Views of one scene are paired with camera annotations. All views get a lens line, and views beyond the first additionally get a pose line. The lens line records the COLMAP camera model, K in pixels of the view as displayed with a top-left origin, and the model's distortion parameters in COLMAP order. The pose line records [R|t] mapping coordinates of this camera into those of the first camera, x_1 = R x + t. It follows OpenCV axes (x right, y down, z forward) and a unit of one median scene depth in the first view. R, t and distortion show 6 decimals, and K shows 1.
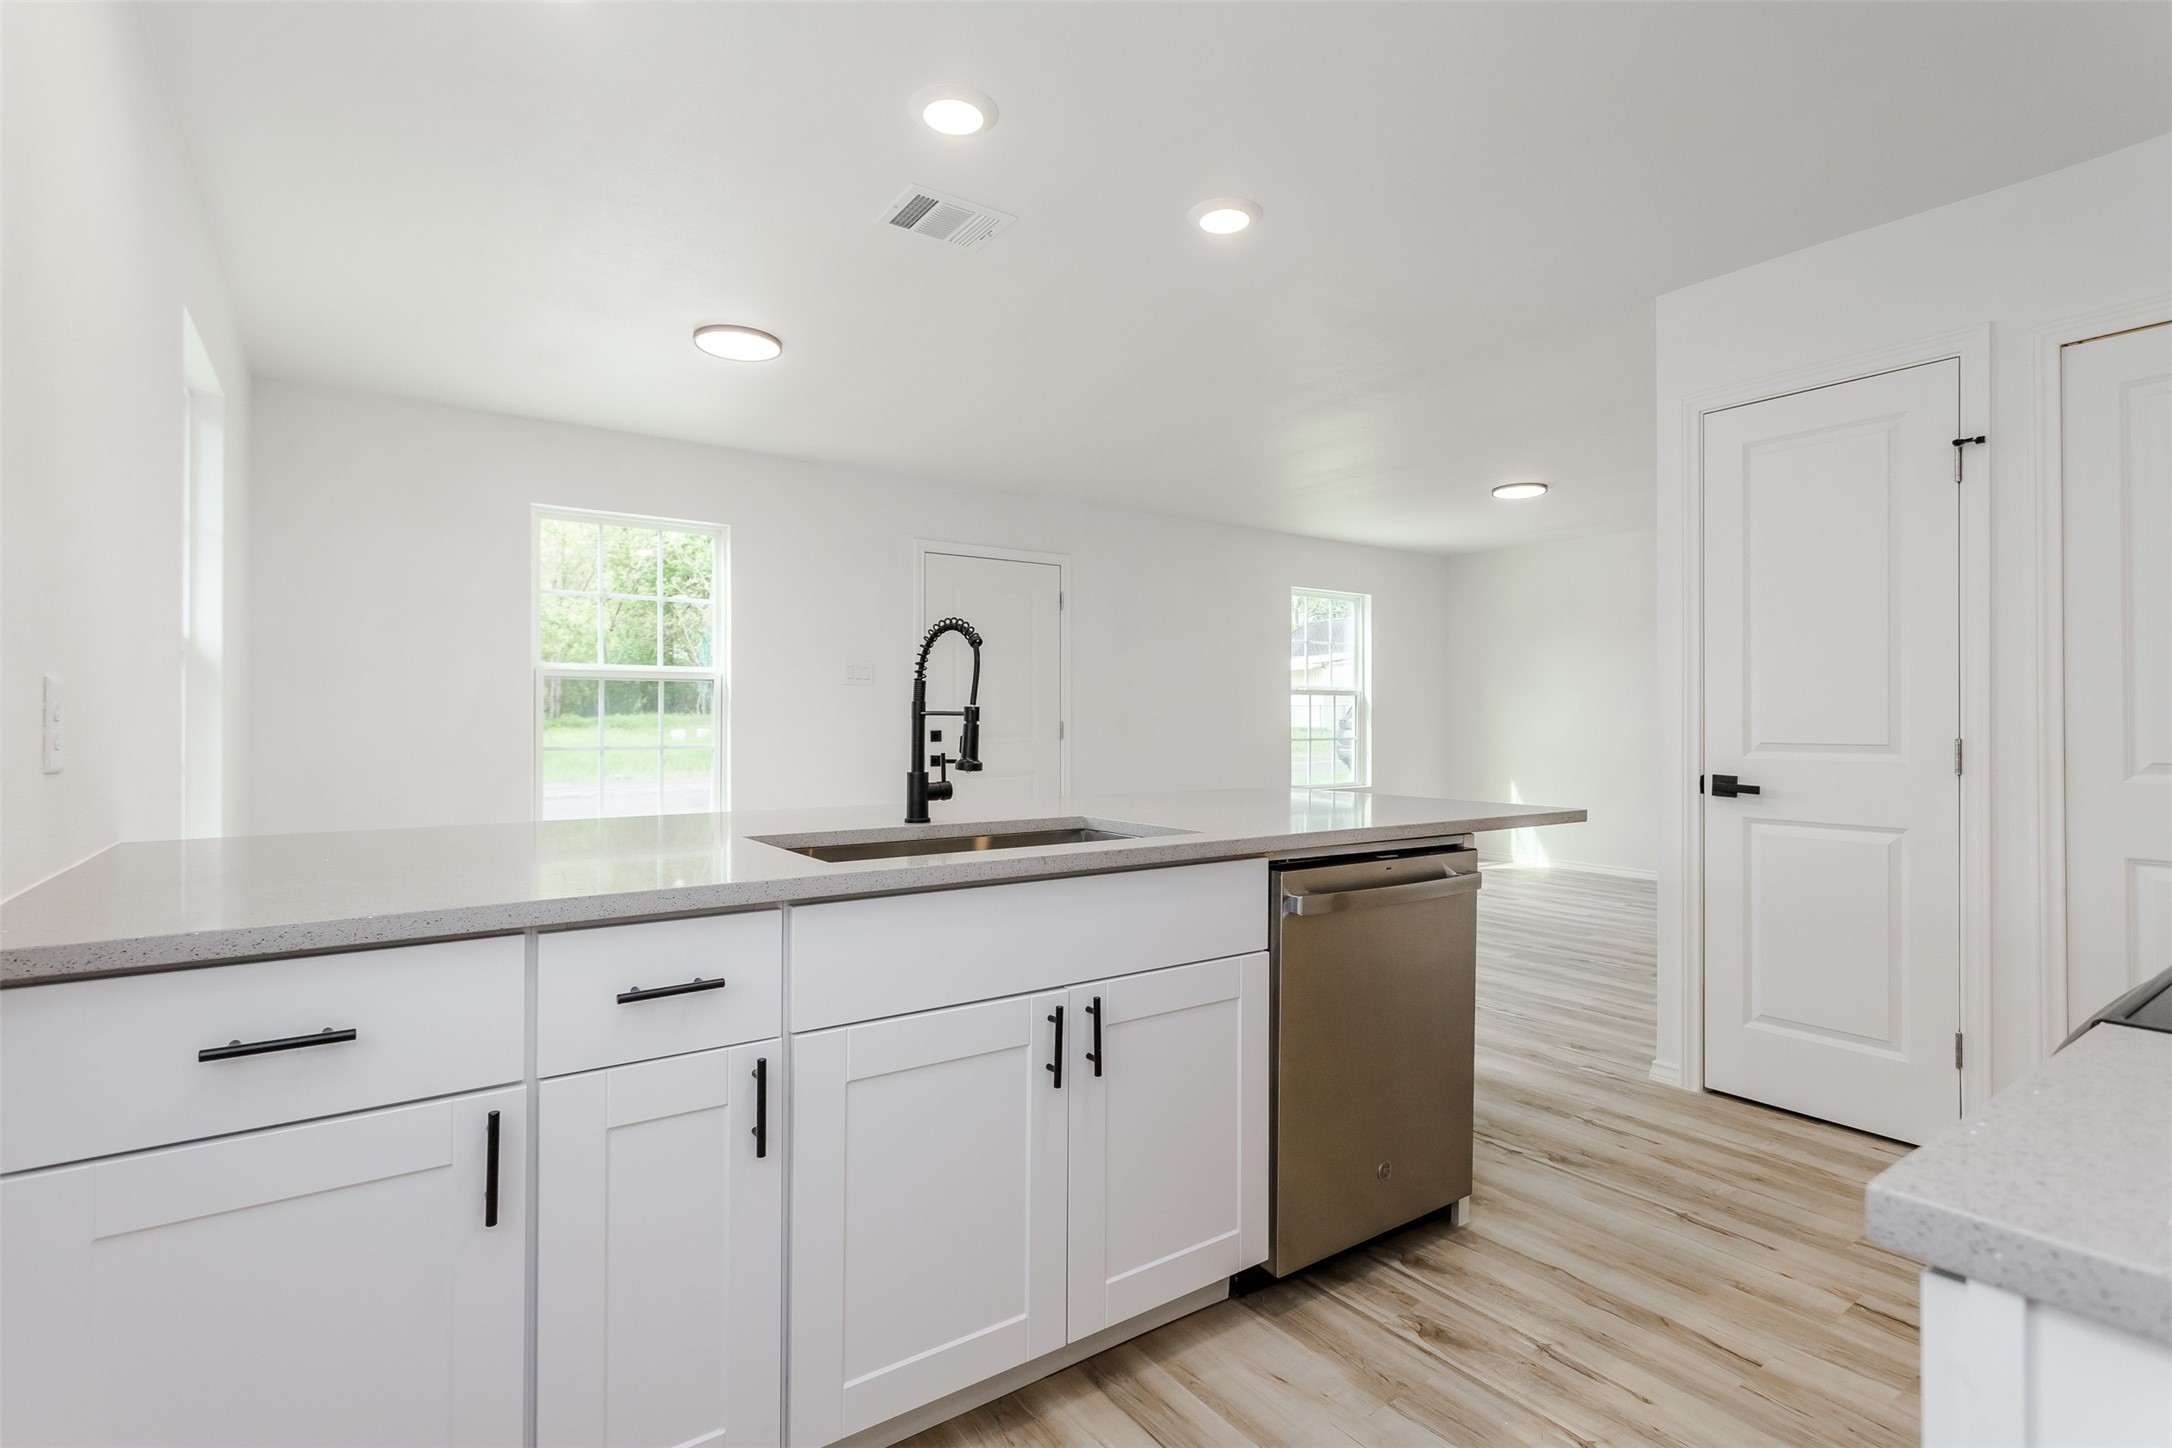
lens RADIAL K [[1032.1, 0, 1087.8], [0, 1032.1, 717.3], [0, 0, 1]] dist [-0.000471, 0.000801]
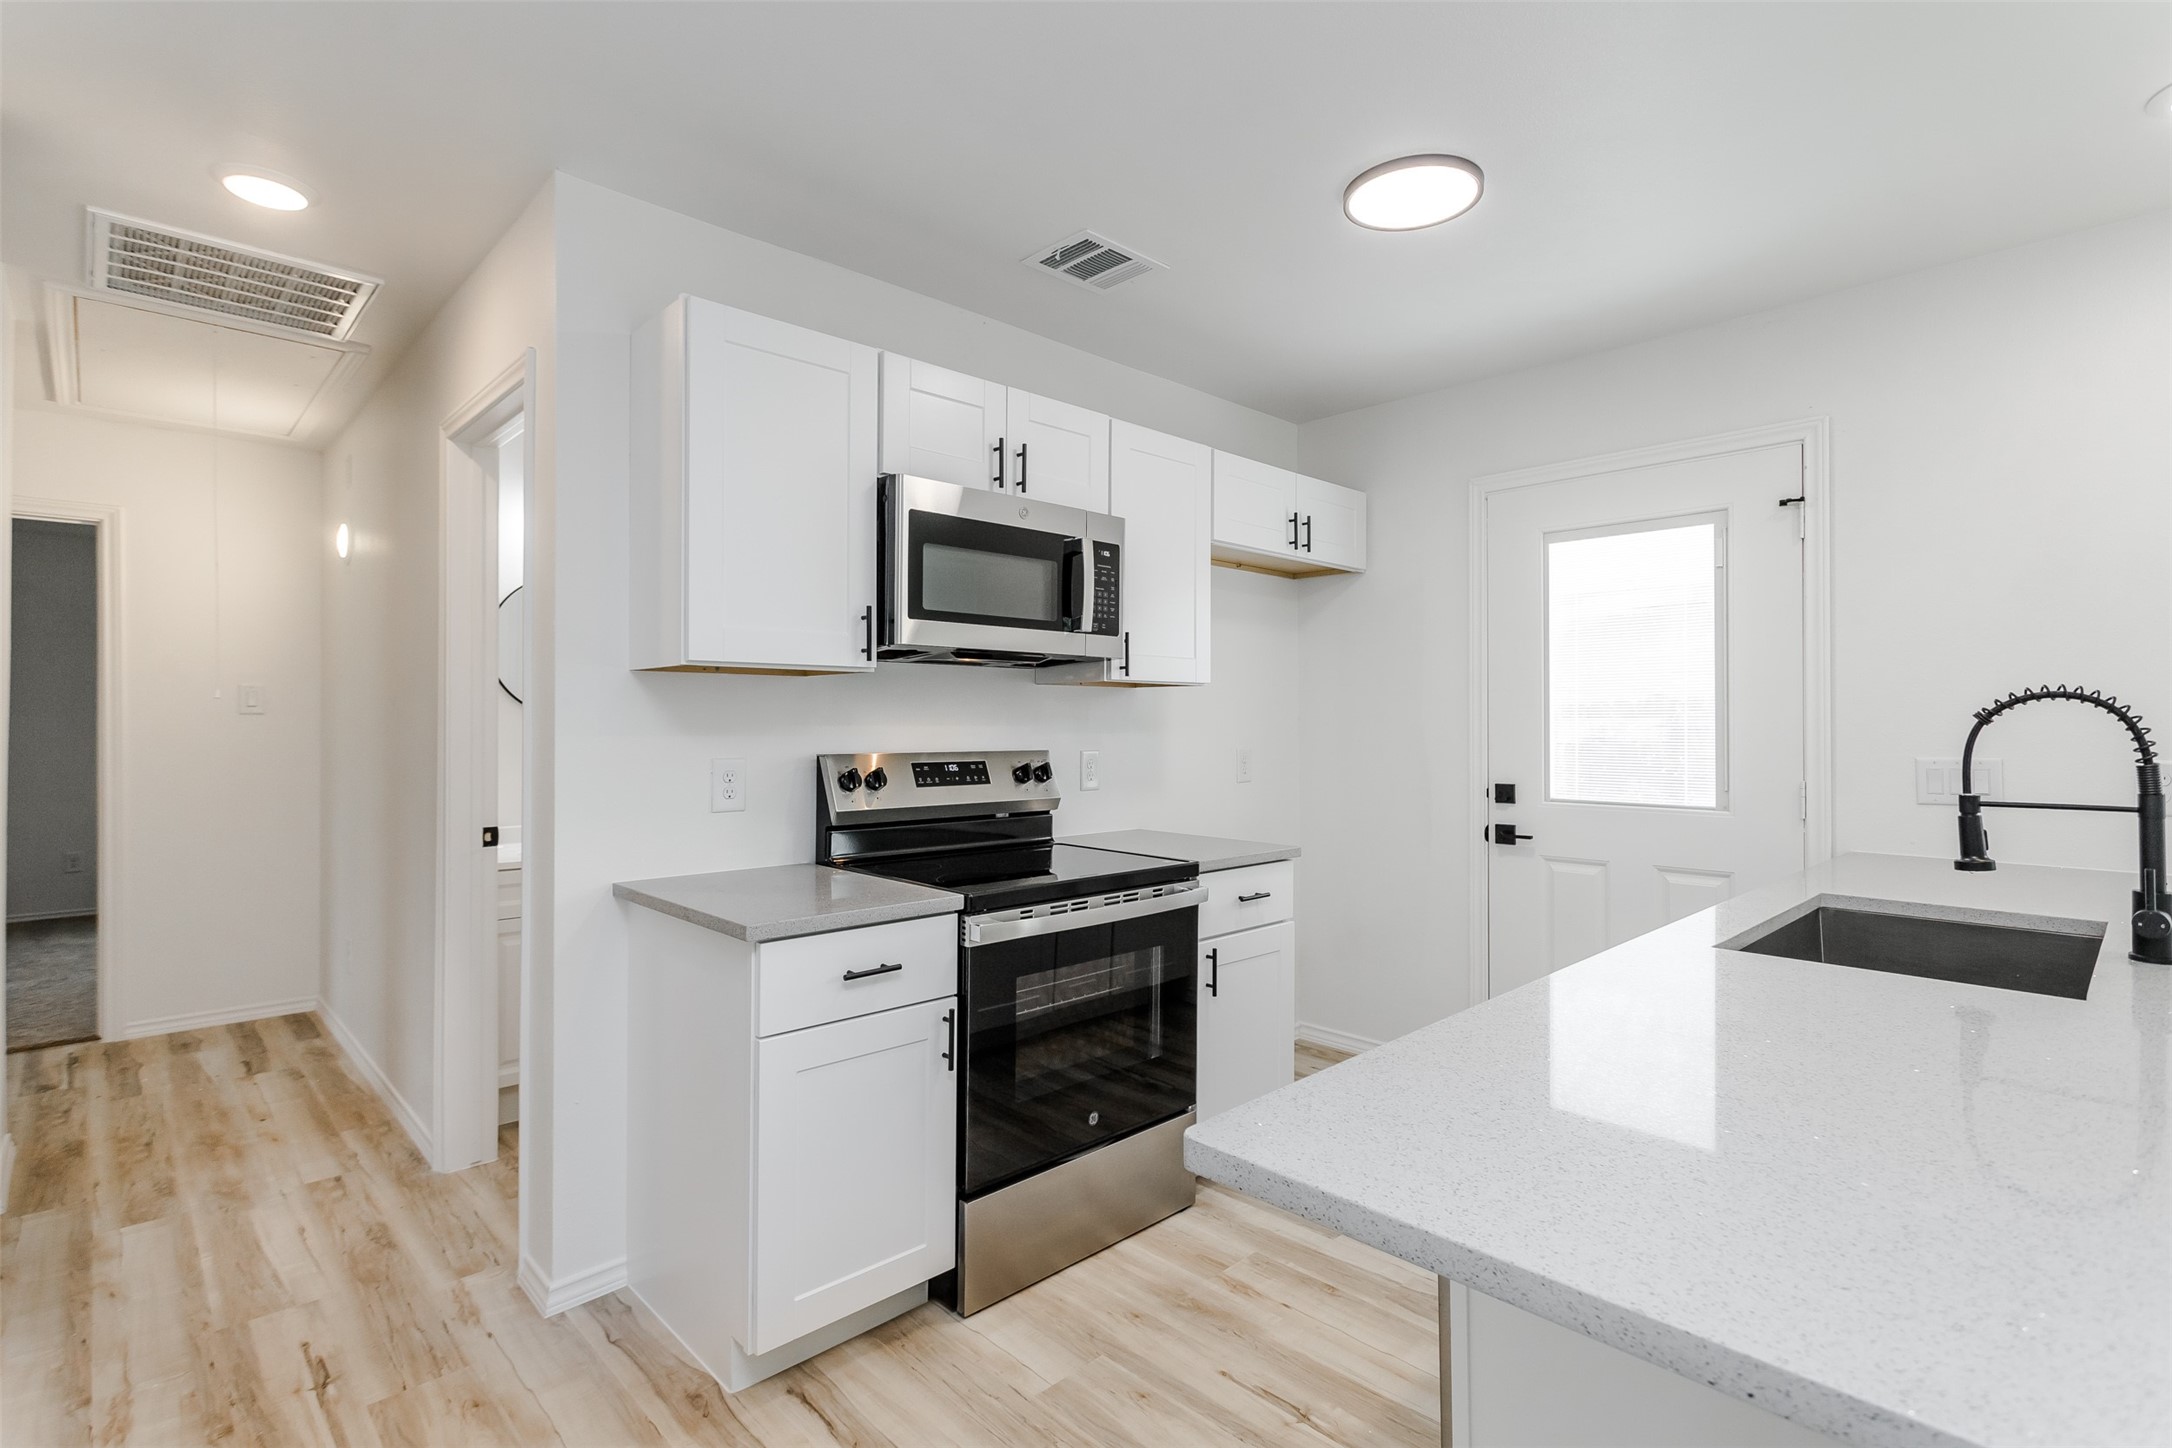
lens RADIAL K [[1030.7, 0, 1089.8], [0, 1030.7, 716.4], [0, 0, 1]] dist [-0.001808, 0.000309]
pose [[-0.989179, -0.003666, -0.146669, 0.544462], [-0.002746, 0.999975, -0.006474, -0.050842], [0.146689, -0.006001, -0.989164, 1.287147]]
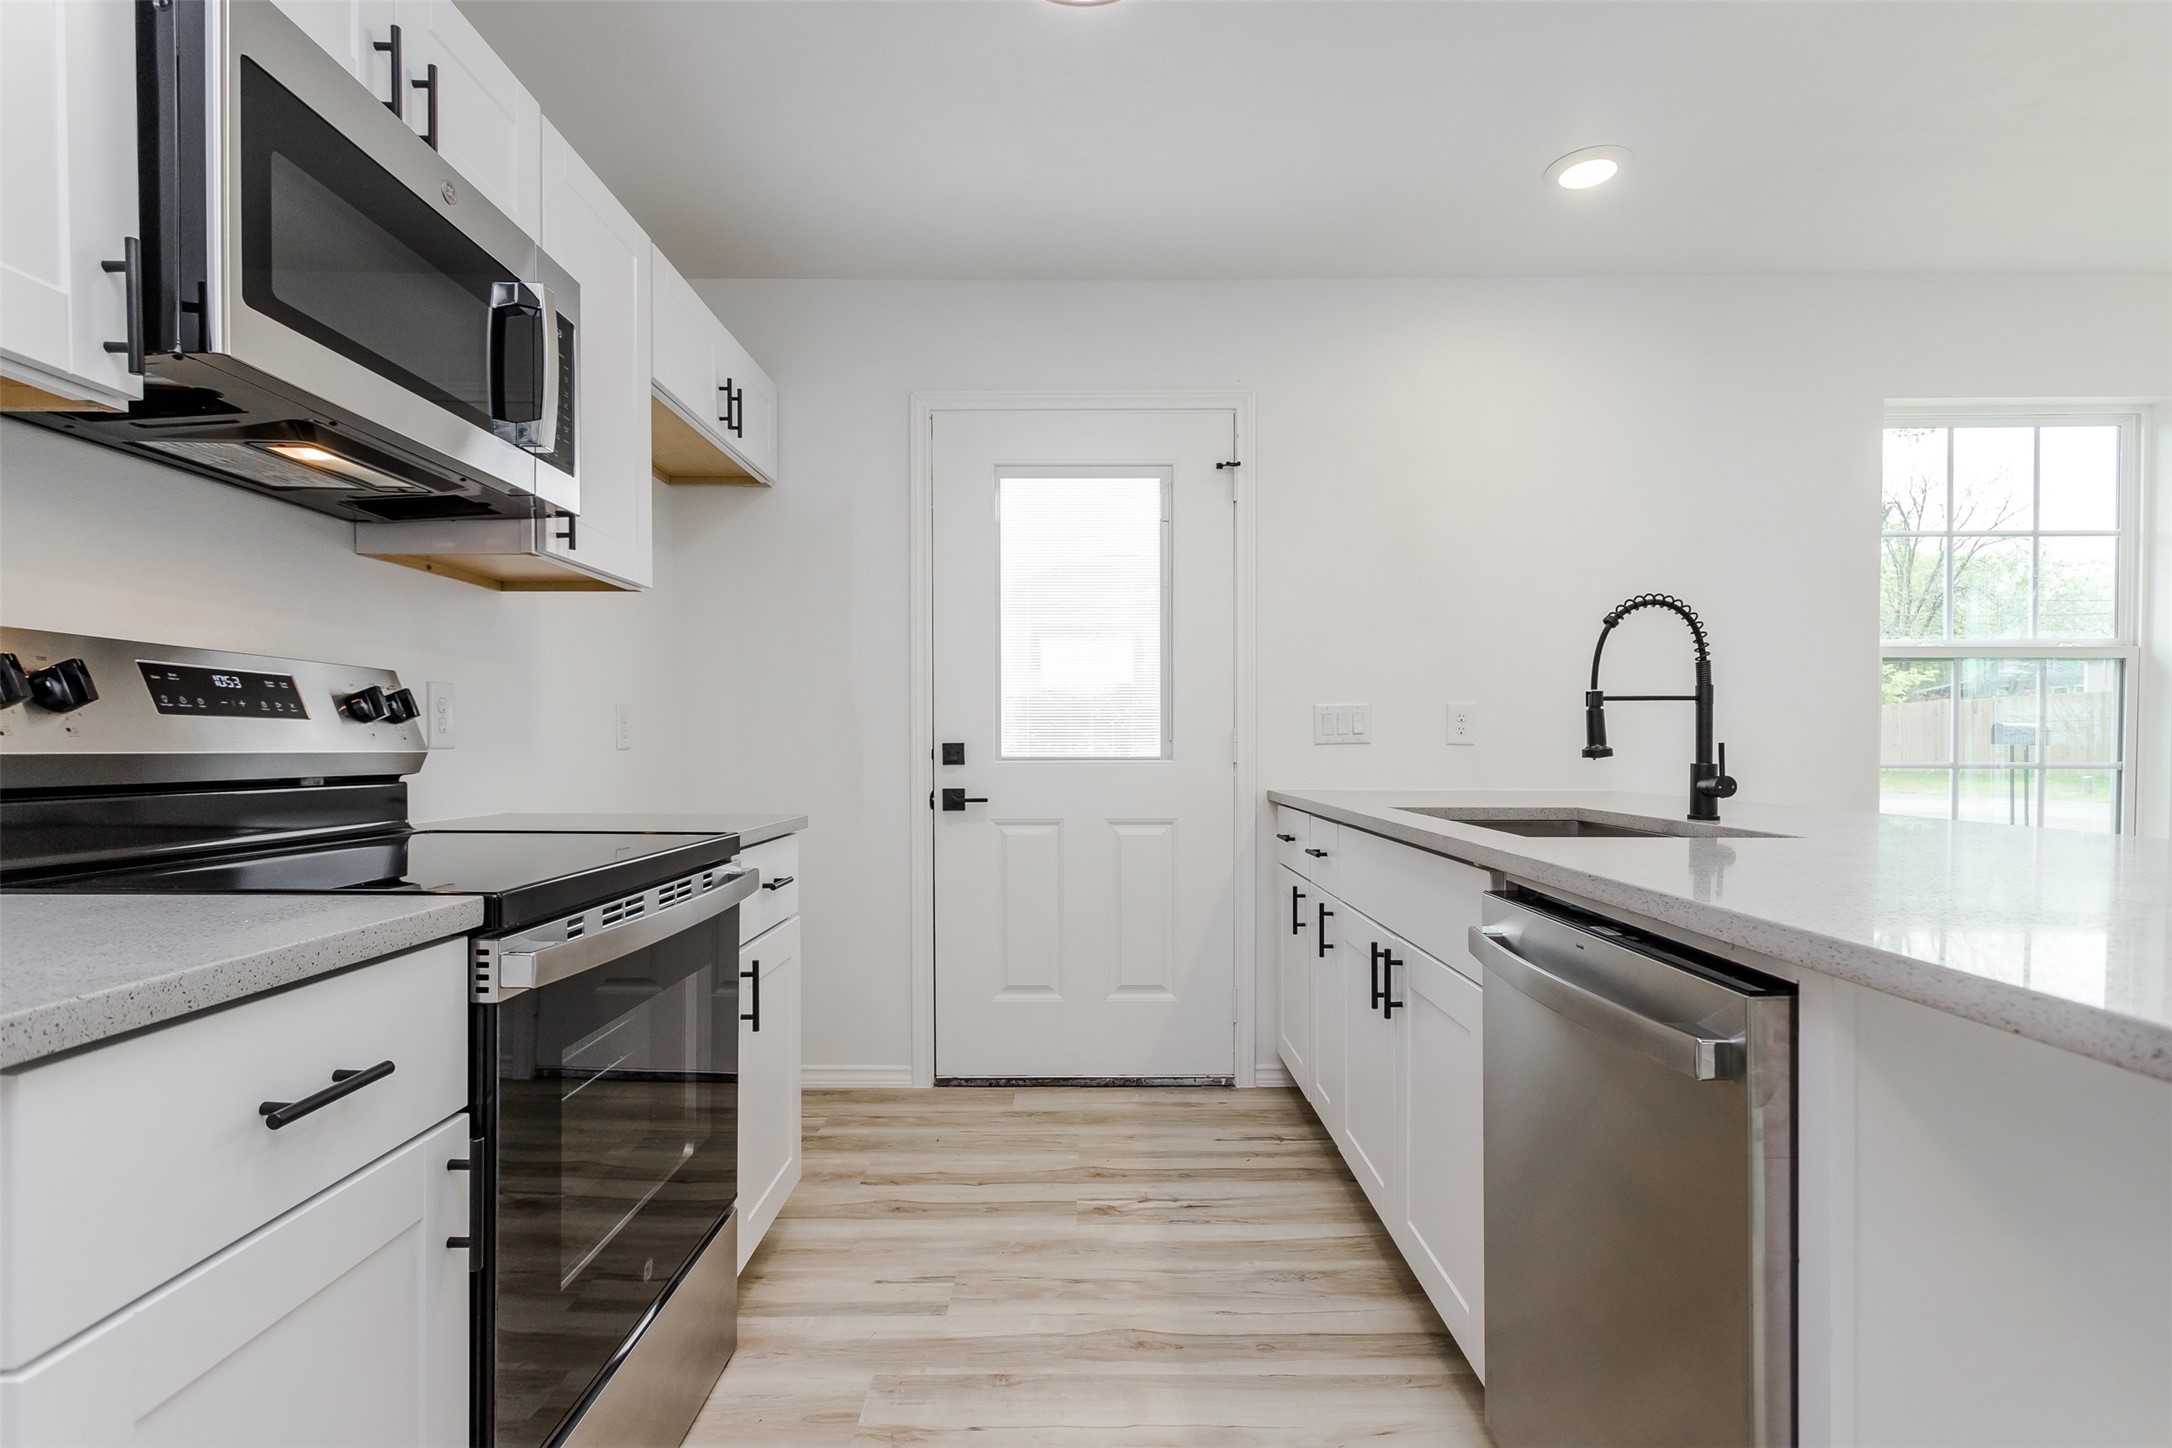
lens RADIAL K [[1050.5, 0, 1085.0], [0, 1050.5, 763.0], [0, 0, 1]] dist [0.002026, -0.000047]
pose [[-0.579973, 0.013248, -0.814528, 0.715410], [0.000587, 0.999874, 0.015845, 0.029942], [0.814636, 0.008711, -0.579908, 0.875081]]
